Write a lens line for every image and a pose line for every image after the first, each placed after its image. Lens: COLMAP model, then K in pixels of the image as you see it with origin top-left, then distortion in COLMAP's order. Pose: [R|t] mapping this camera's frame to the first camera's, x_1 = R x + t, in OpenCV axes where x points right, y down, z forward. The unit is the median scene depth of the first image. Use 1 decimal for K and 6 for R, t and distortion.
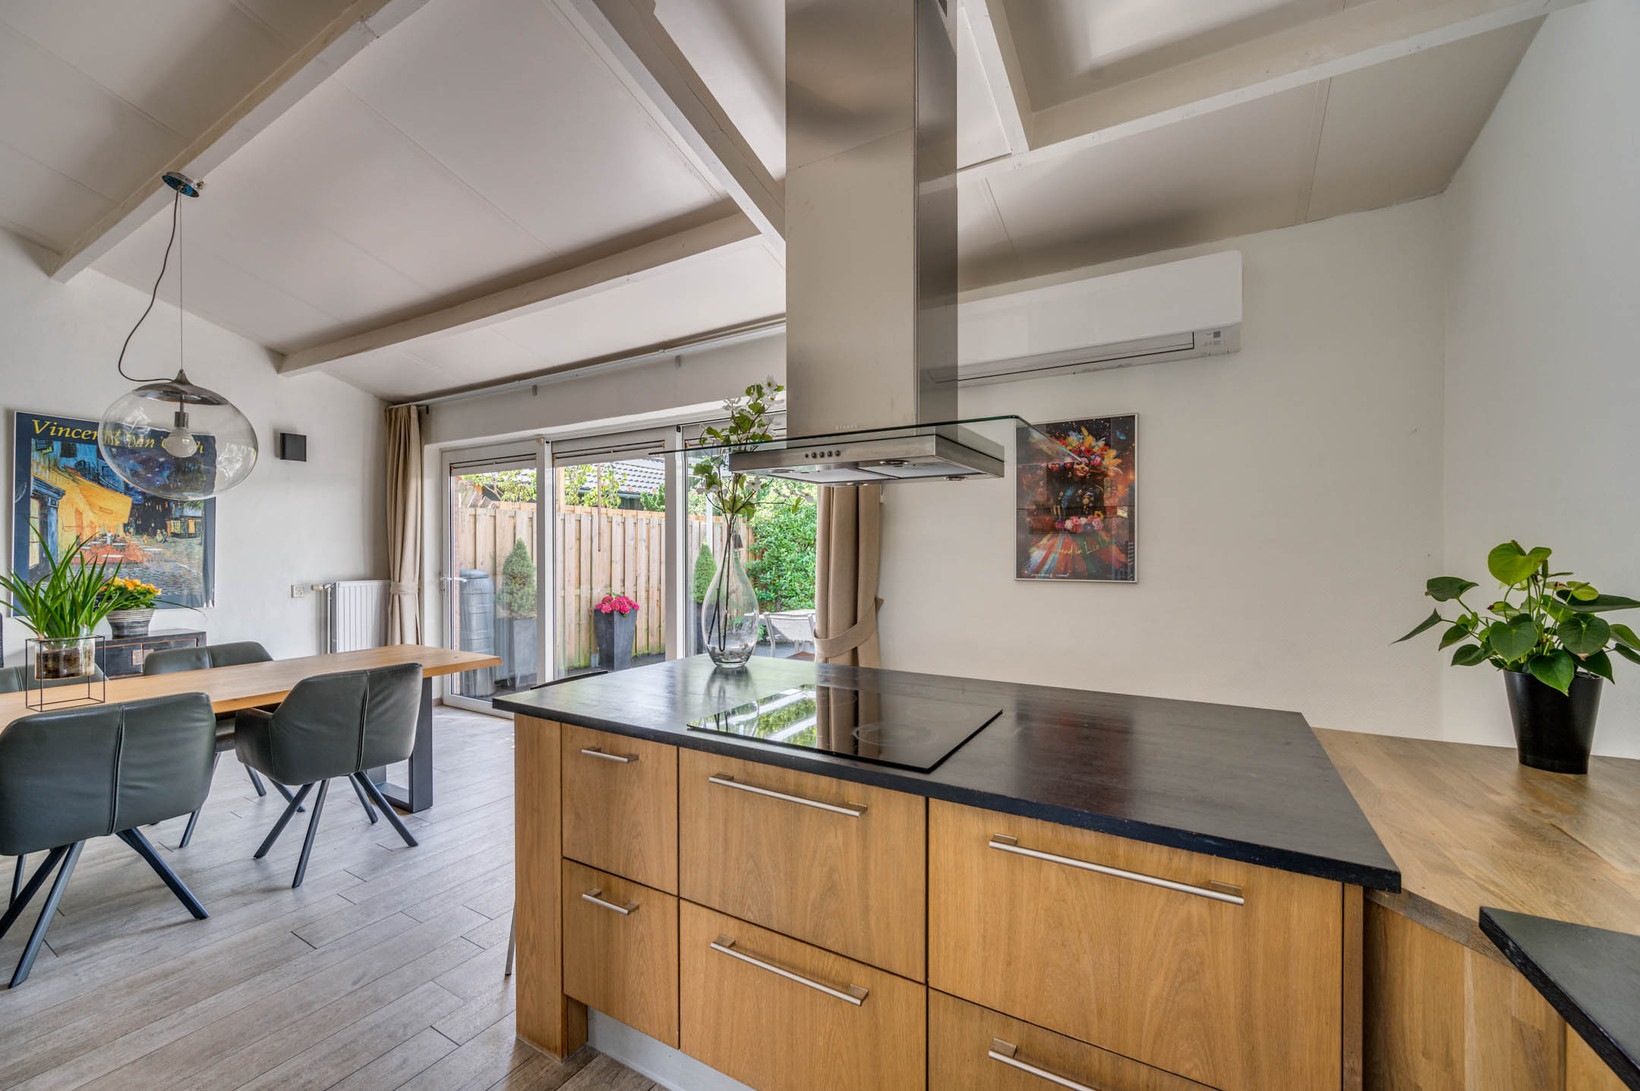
lens RADIAL K [[652.0, 0, 824.8], [0, 652.0, 552.7], [0, 0, 1]] dist [-0.000689, 0.000152]
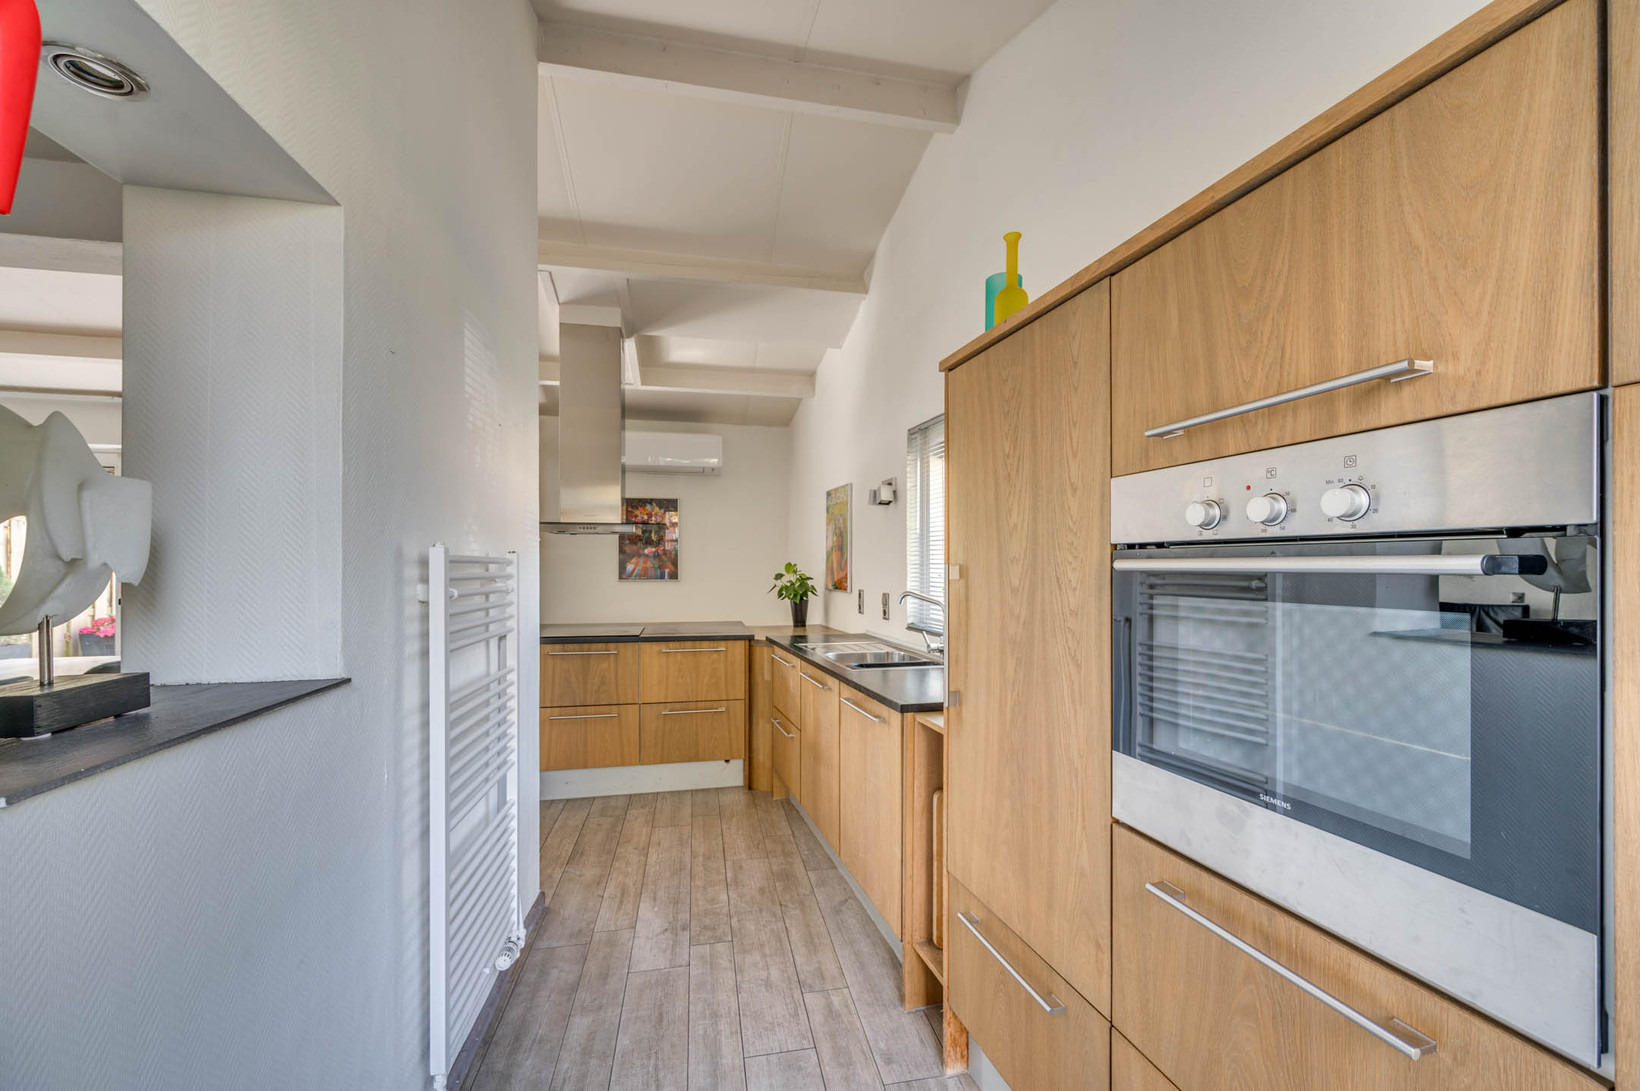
lens RADIAL K [[652.3, 0, 822.9], [0, 652.3, 567.5], [0, 0, 1]] dist [-0.002790, -0.000072]
pose [[0.746369, -0.002168, 0.665529, -0.382211], [0.002731, 0.999996, 0.000195, 0.003994], [-0.665526, 0.001672, 0.746372, -0.579281]]
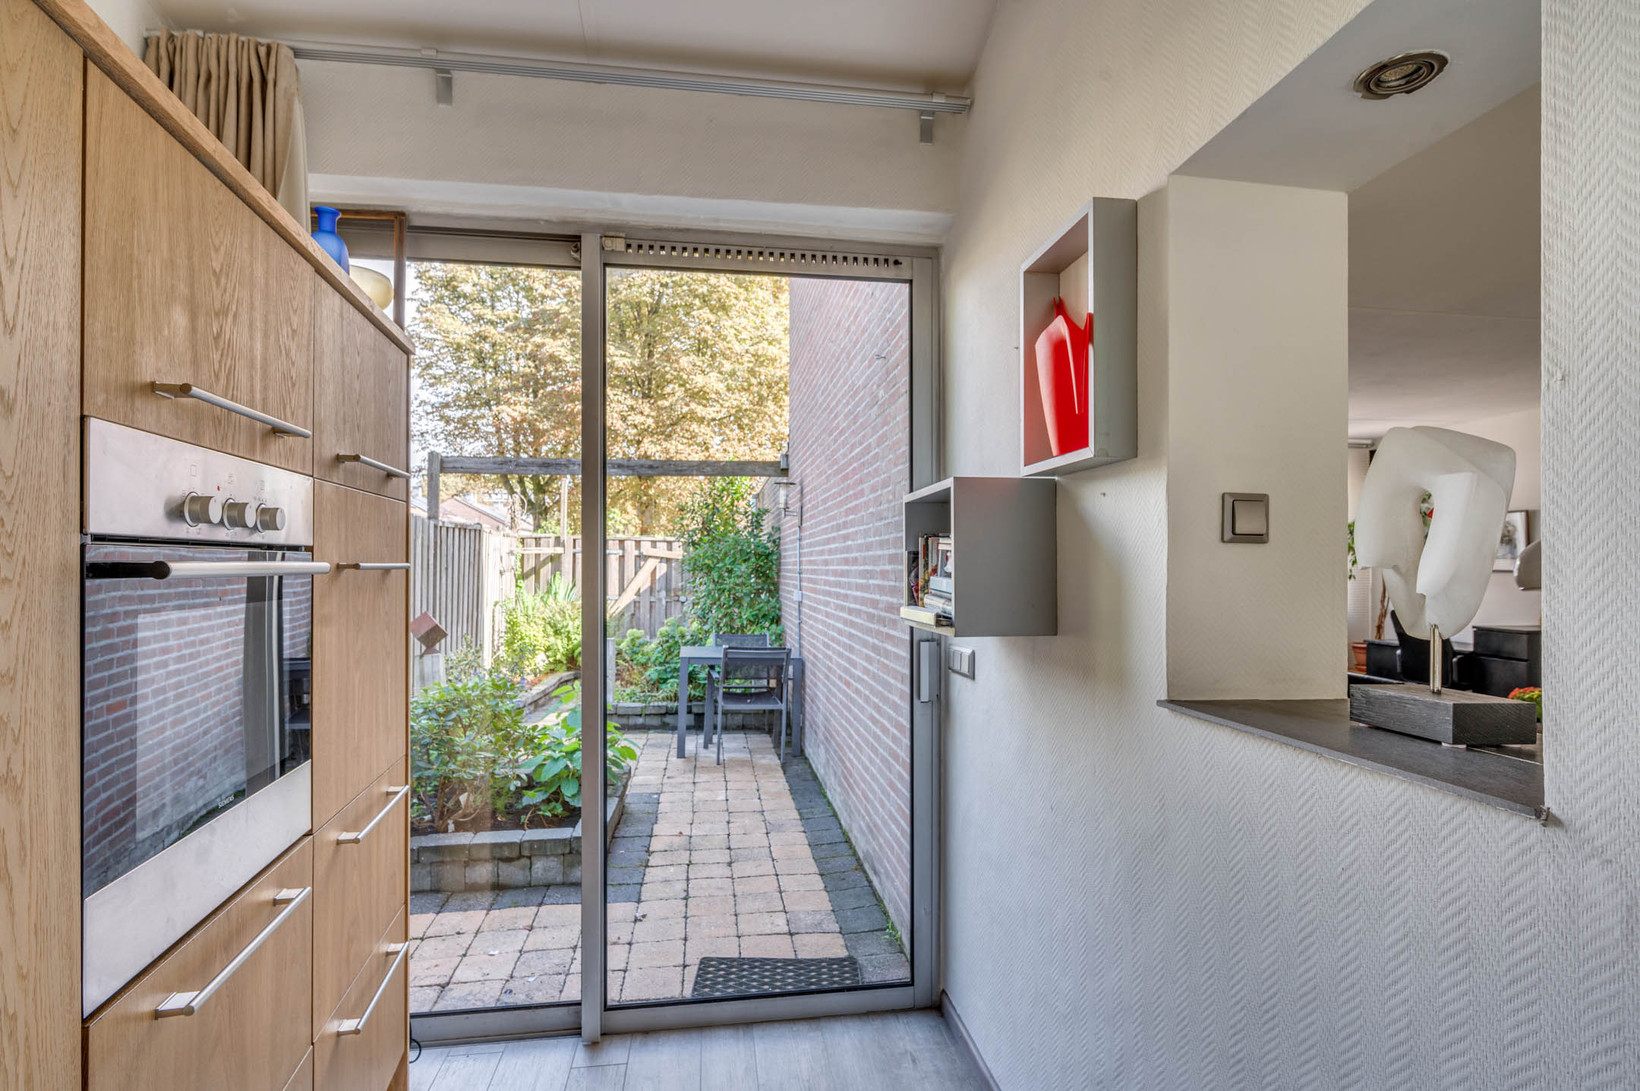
lens RADIAL K [[822.8, 0, 826.9], [0, 822.8, 564.9], [0, 0, 1]] dist [-0.000031, 0.000305]
pose [[-0.775393, -0.003551, -0.631469, -0.112012], [-0.007214, 0.999969, 0.003236, -0.000142], [0.631438, 0.007065, -0.775394, -0.178911]]
